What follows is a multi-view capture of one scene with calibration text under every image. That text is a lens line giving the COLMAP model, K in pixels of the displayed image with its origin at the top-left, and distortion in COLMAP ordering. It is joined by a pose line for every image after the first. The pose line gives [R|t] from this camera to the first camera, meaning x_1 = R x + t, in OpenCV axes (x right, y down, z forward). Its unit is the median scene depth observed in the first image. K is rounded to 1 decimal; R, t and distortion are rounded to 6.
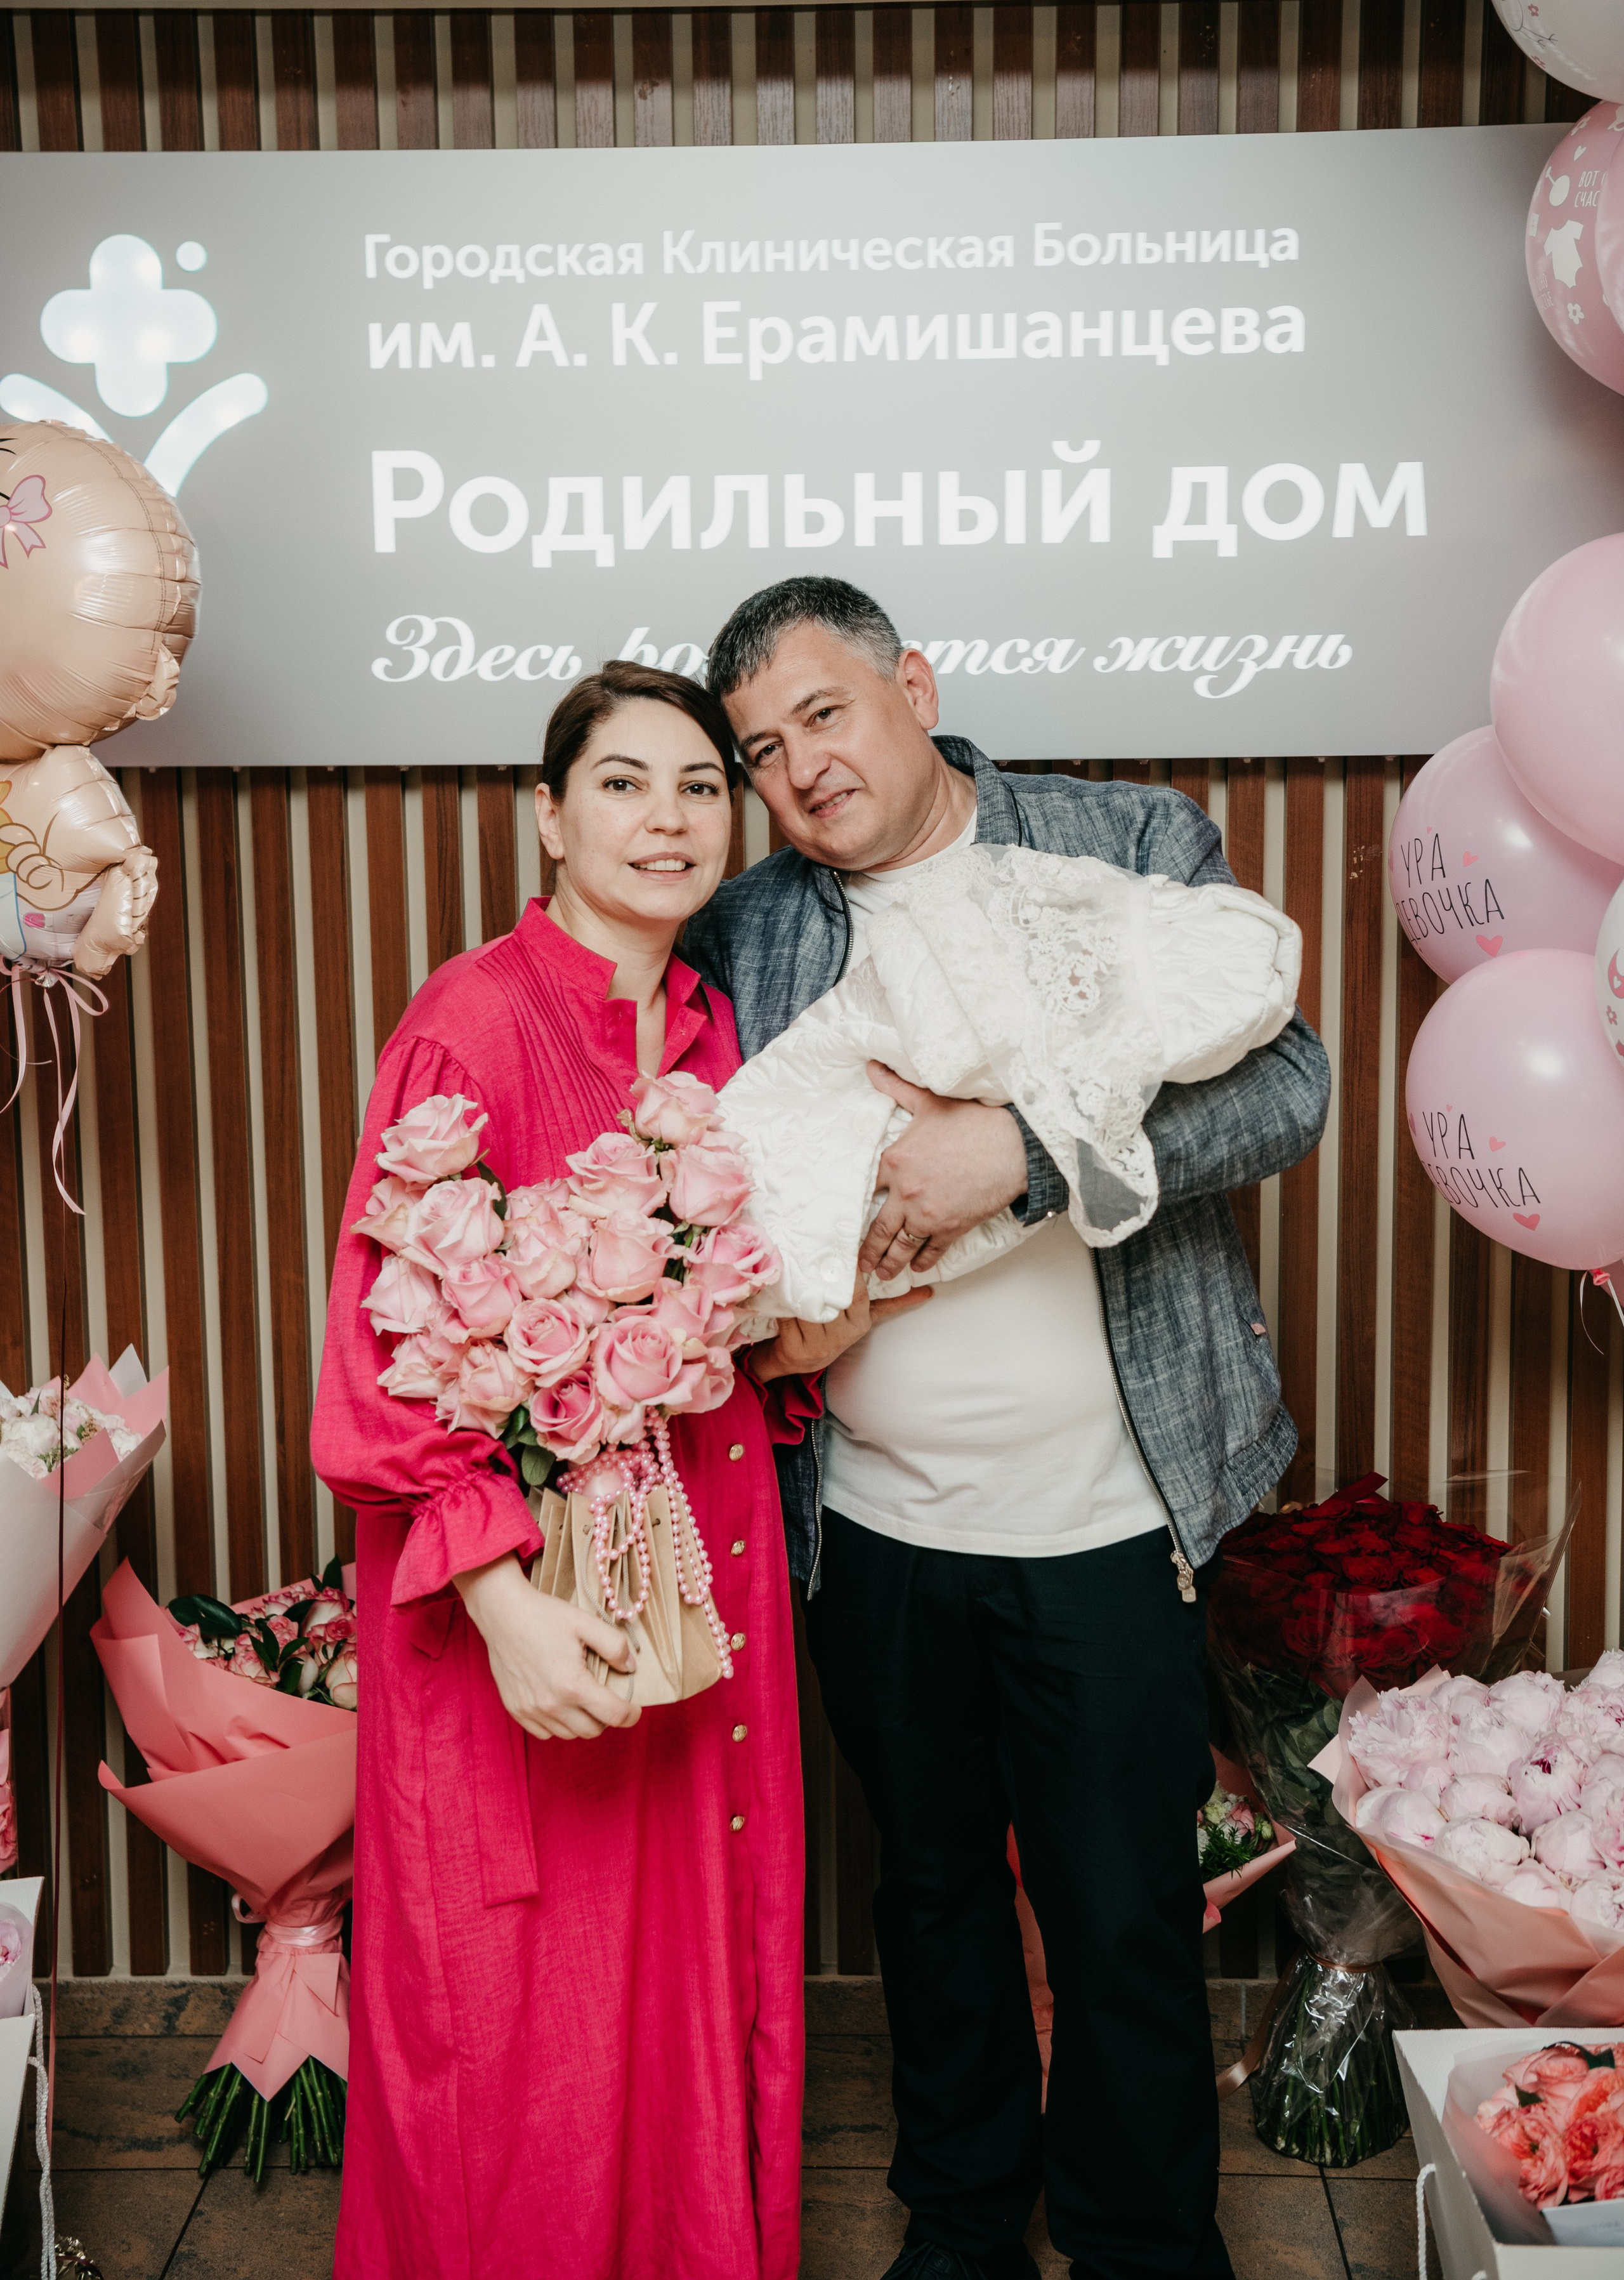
lens RADIAL K [[2948.8, 0, 796.2], [0, 2948.8, 1049.8], [0, 0, 1]] dist [0.123960, 0.000000]
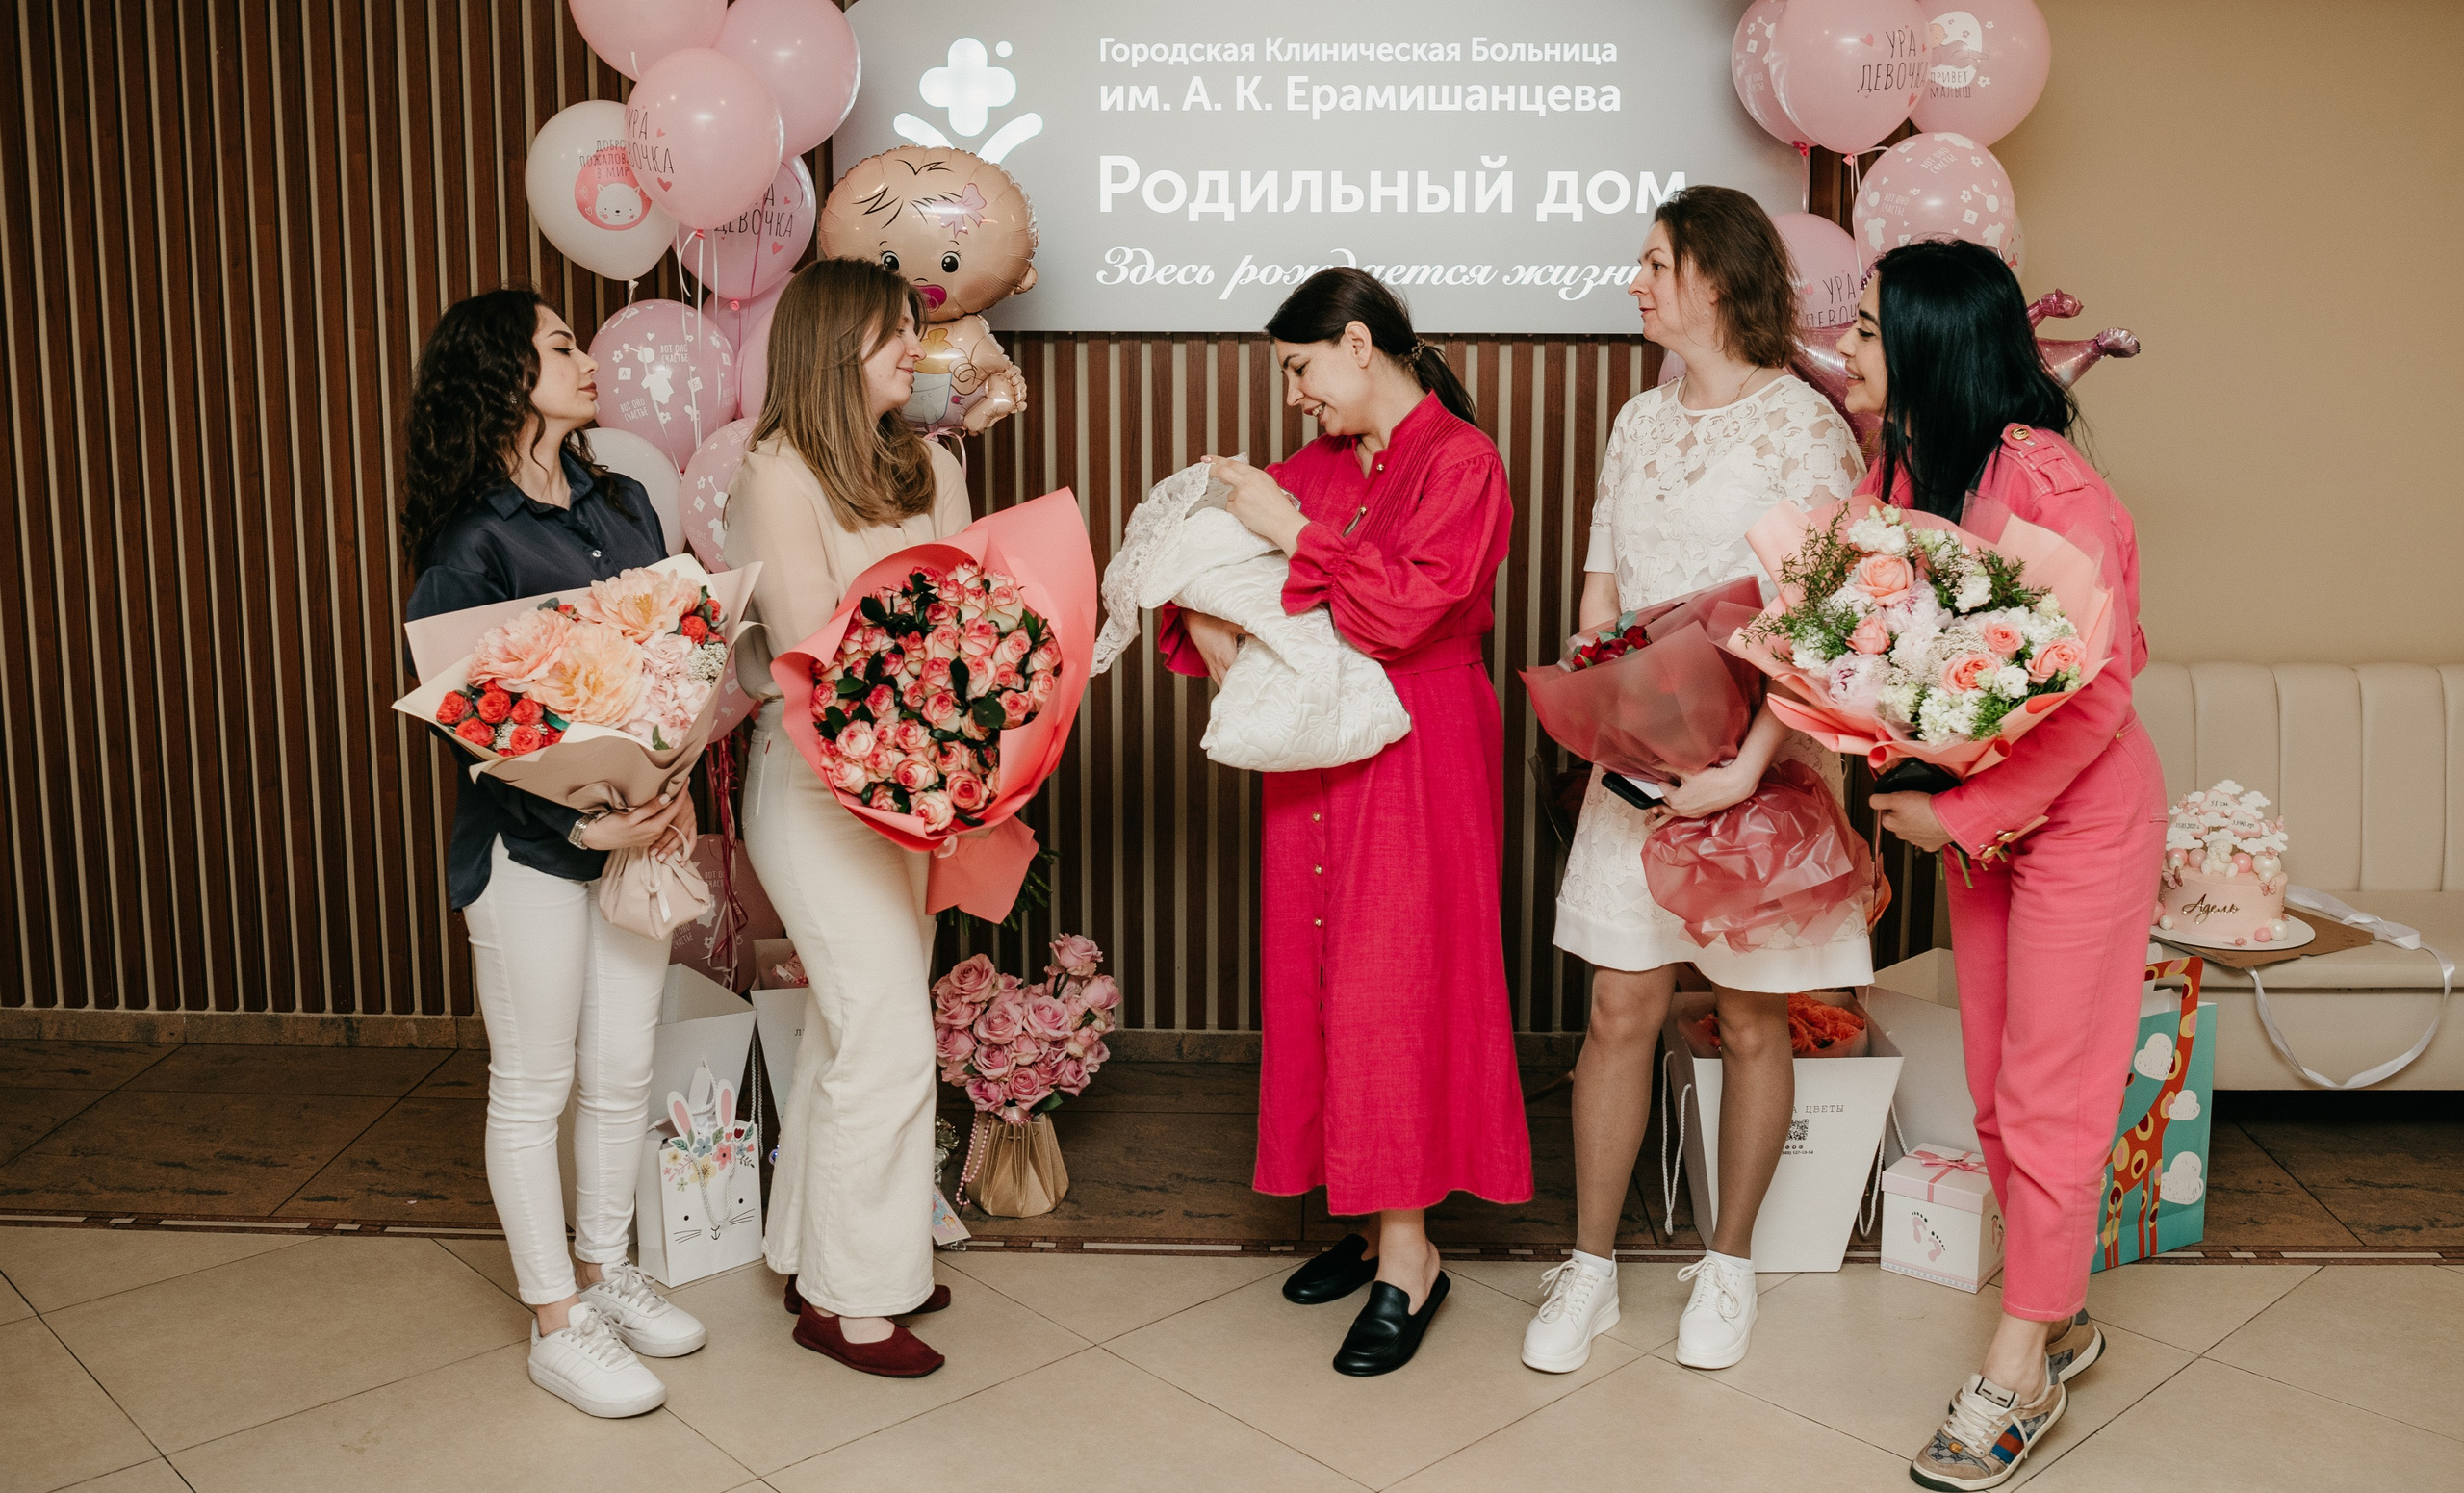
lens RADIAL K [[2312.8, 0, 1240.3], [0, 2312.8, 601.5], [0, 0, 1]] dist [-0.053602, 0.000000]
pose [[0.999869, 0.013275, 0.009266, -0.068409], [-0.013245, 0.999907, -0.003335, 0.070757], [-0.009309, 0.003211, 0.999952, -0.392023]]
